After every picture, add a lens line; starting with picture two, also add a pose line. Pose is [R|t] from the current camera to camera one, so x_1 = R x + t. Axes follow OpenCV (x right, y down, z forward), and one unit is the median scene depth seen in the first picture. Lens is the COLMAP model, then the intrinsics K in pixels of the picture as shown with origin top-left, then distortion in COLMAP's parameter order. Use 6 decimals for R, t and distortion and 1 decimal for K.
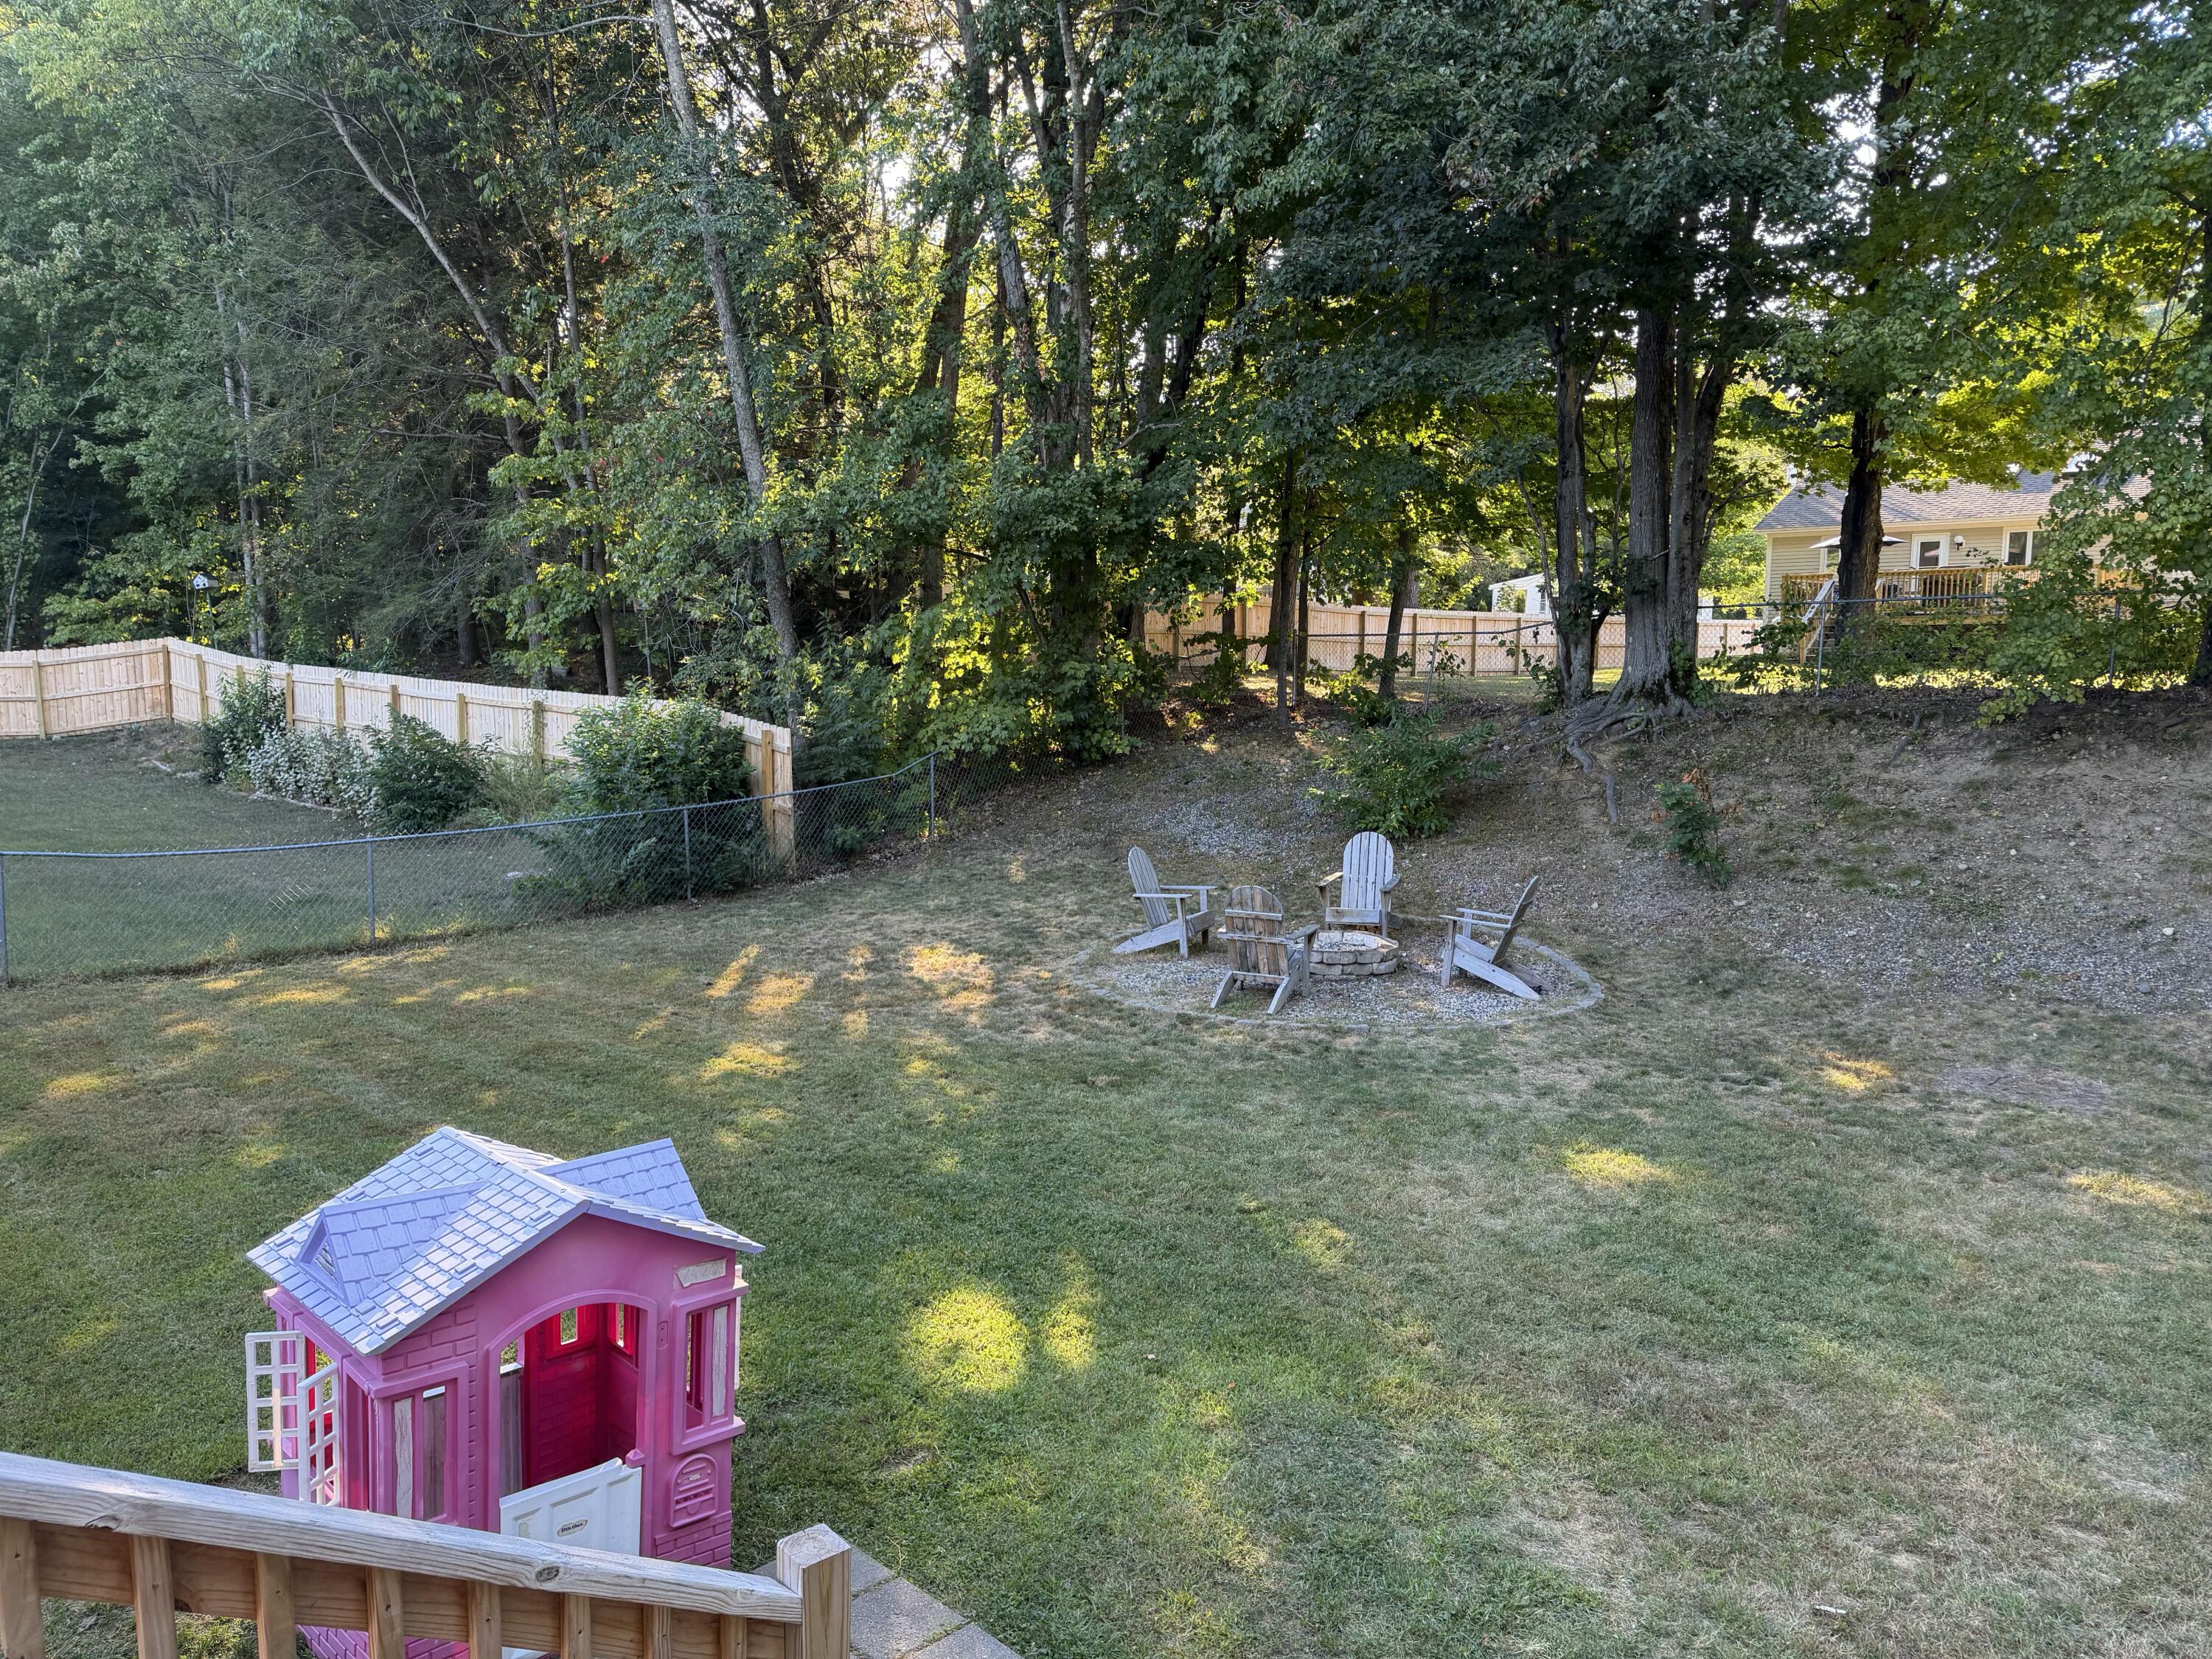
lens RADIAL K [[1534.8, 0, 1116.1], [0, 1534.8, 825.9], [0, 0, 1]] dist [0.084847, -0.121335]
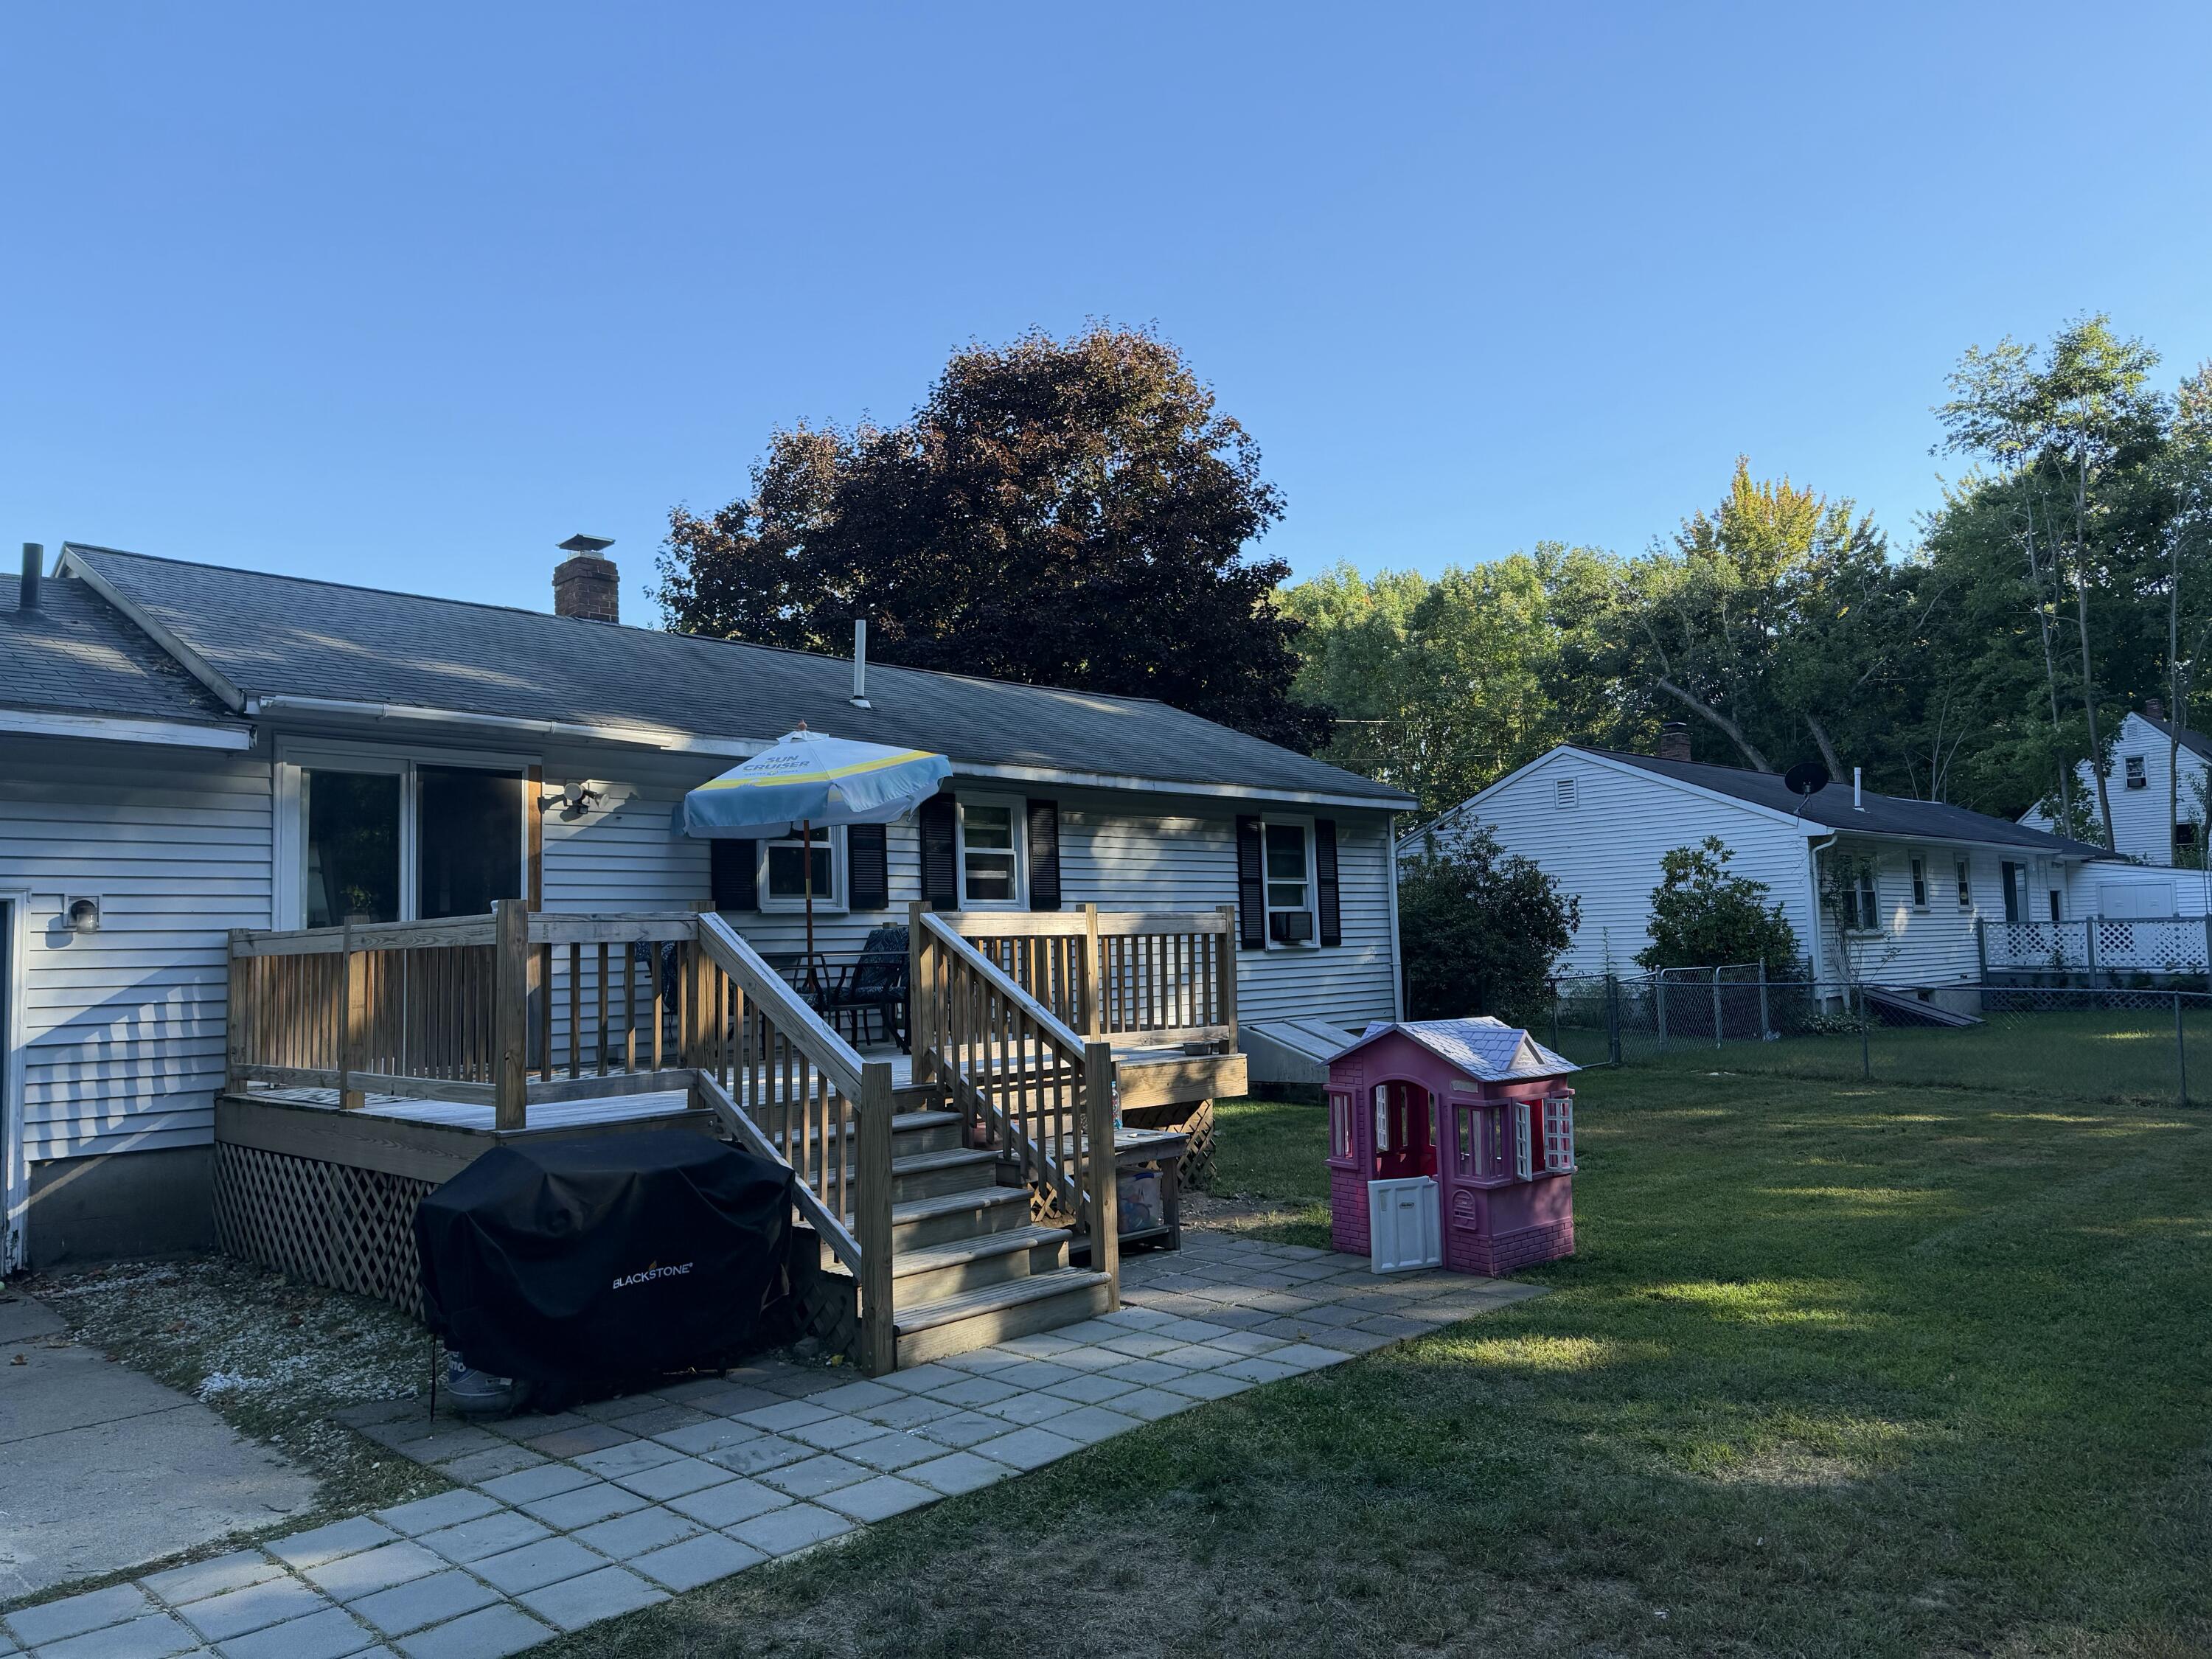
lens RADIAL K [[1534.8, 0, 1116.1], [0, 1534.8, 825.9], [0, 0, 1]] dist [0.084847, -0.121335]
pose [[-0.031499, -0.095134, -0.994966, 0.368427], [-0.071897, 0.993097, -0.092679, 0.043055], [0.996915, 0.068616, -0.038121, 0.150934]]
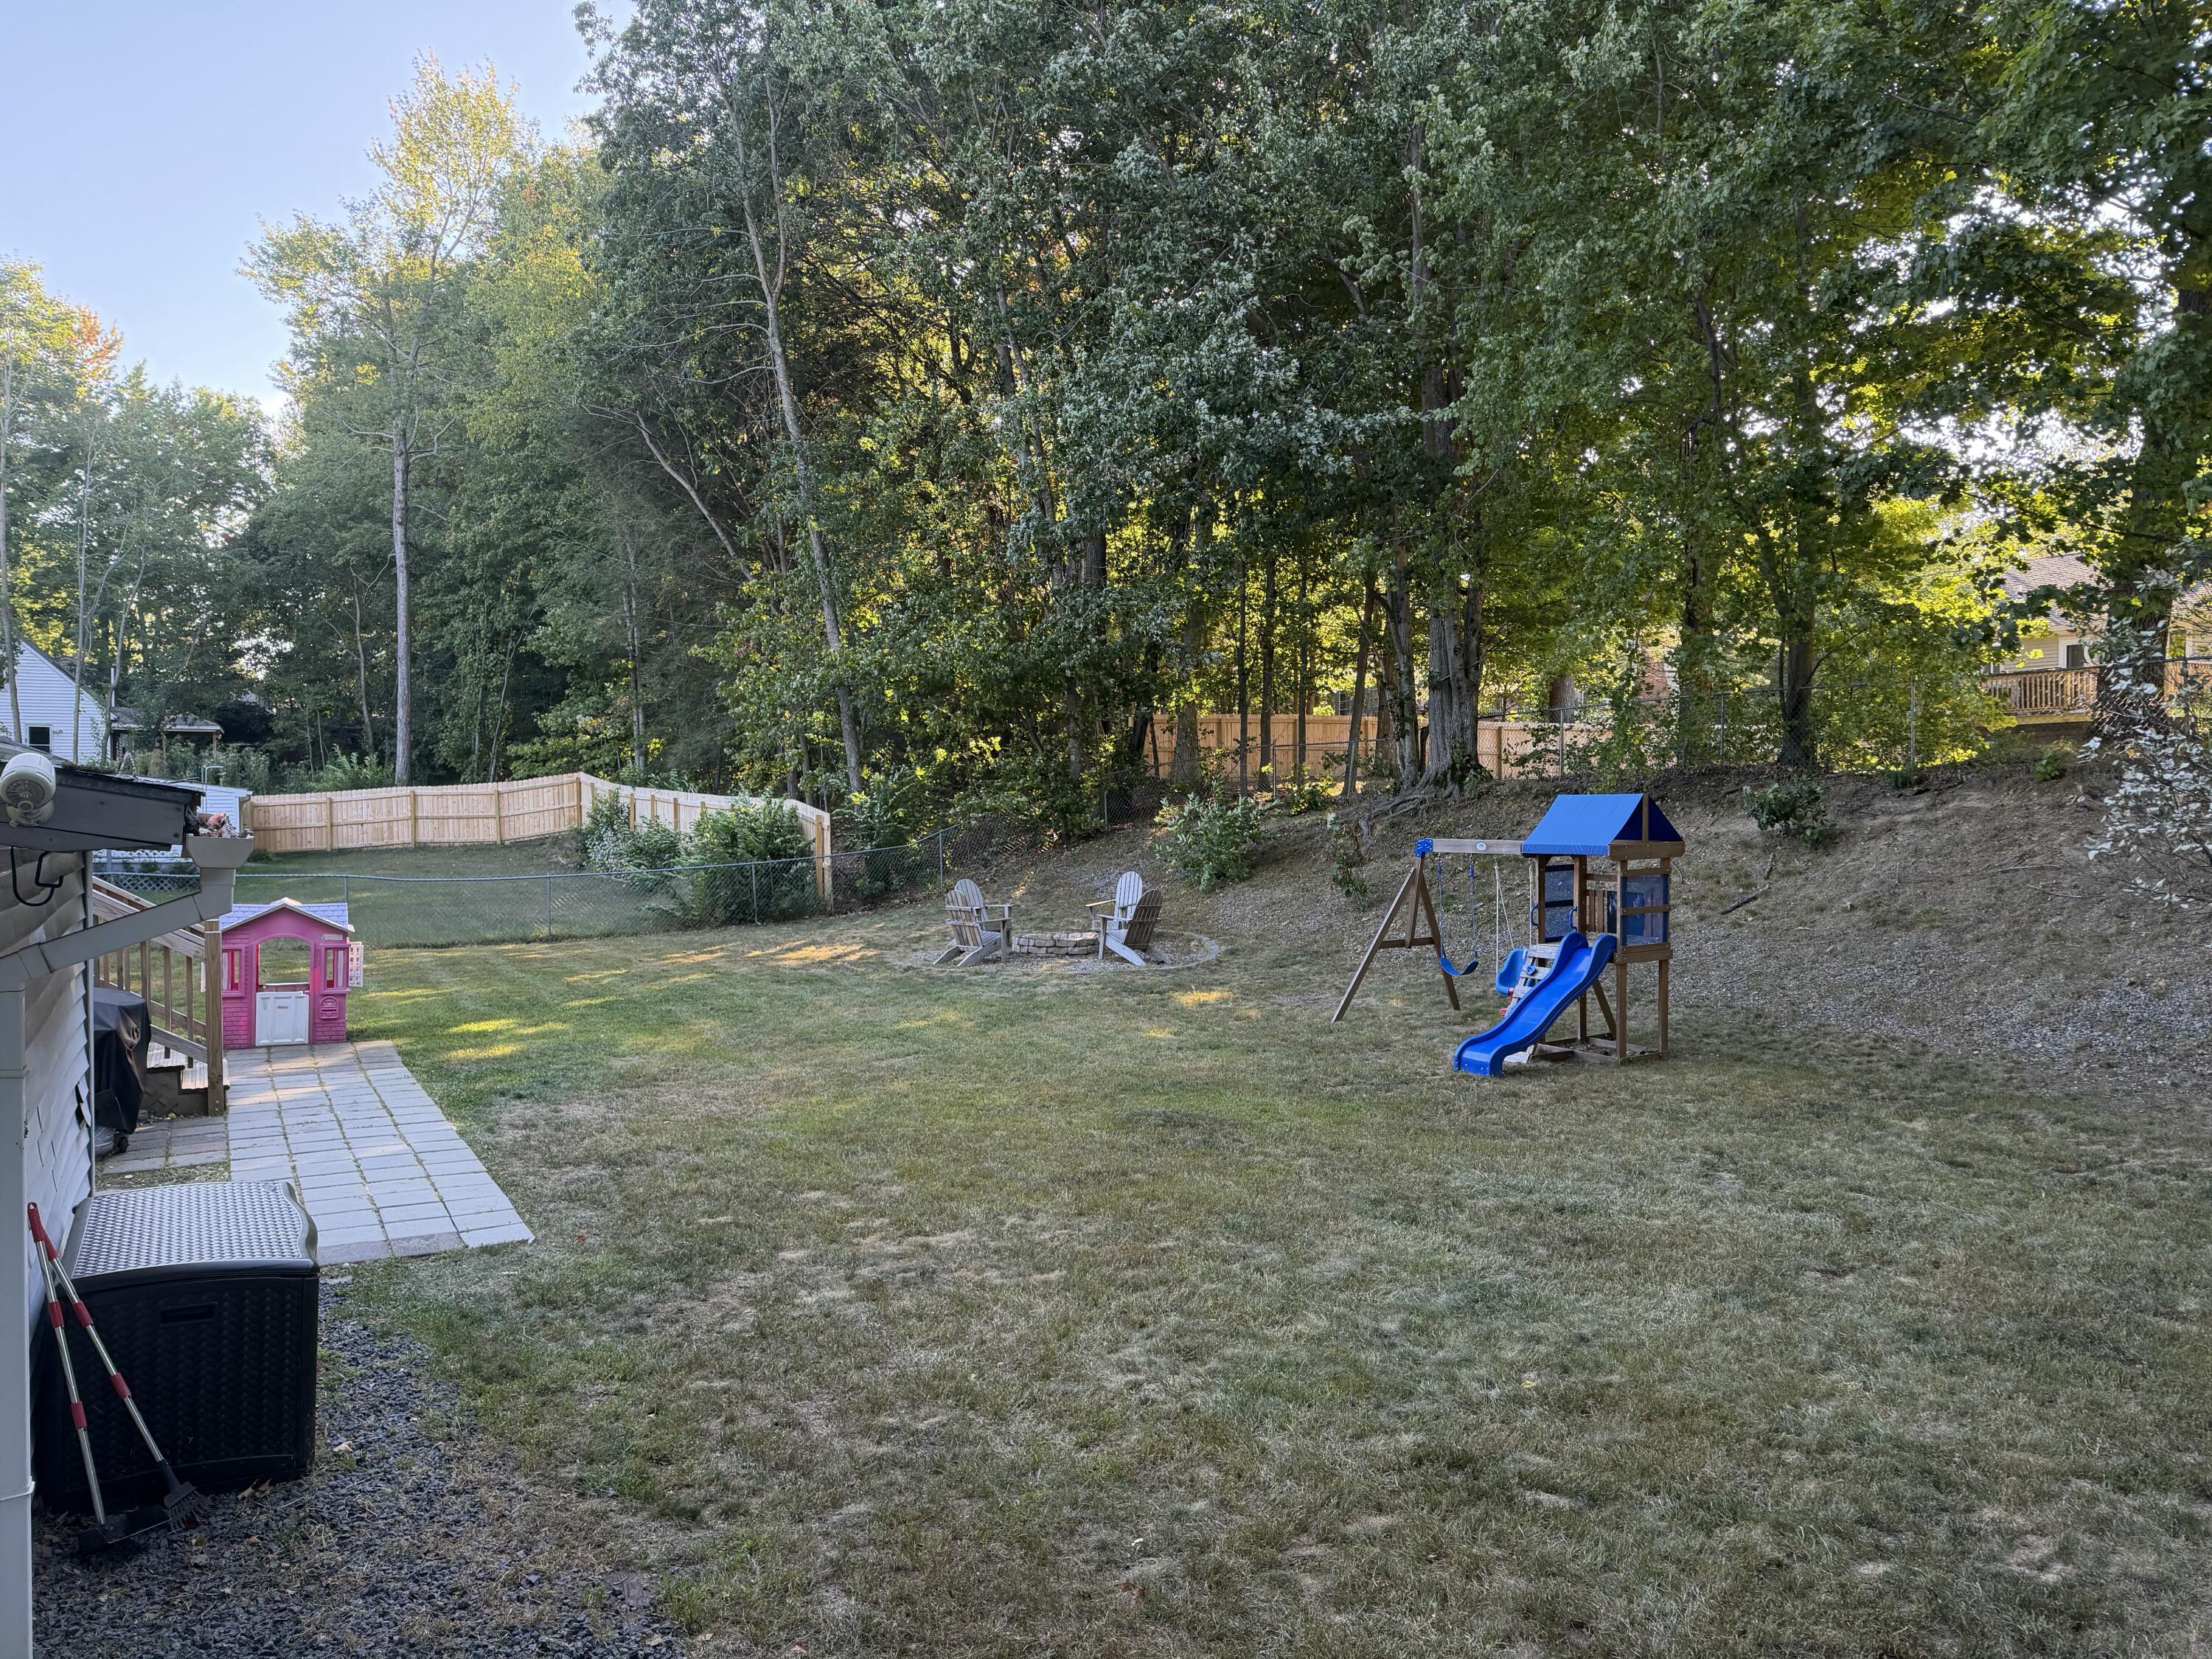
lens RADIAL K [[1534.8, 0, 1116.1], [0, 1534.8, 825.9], [0, 0, 1]] dist [0.084847, -0.121335]
pose [[0.954753, -0.011610, -0.297173, 0.504840], [-0.014089, 0.996350, -0.084188, 0.072403], [0.297065, 0.084566, 0.951105, -0.352970]]
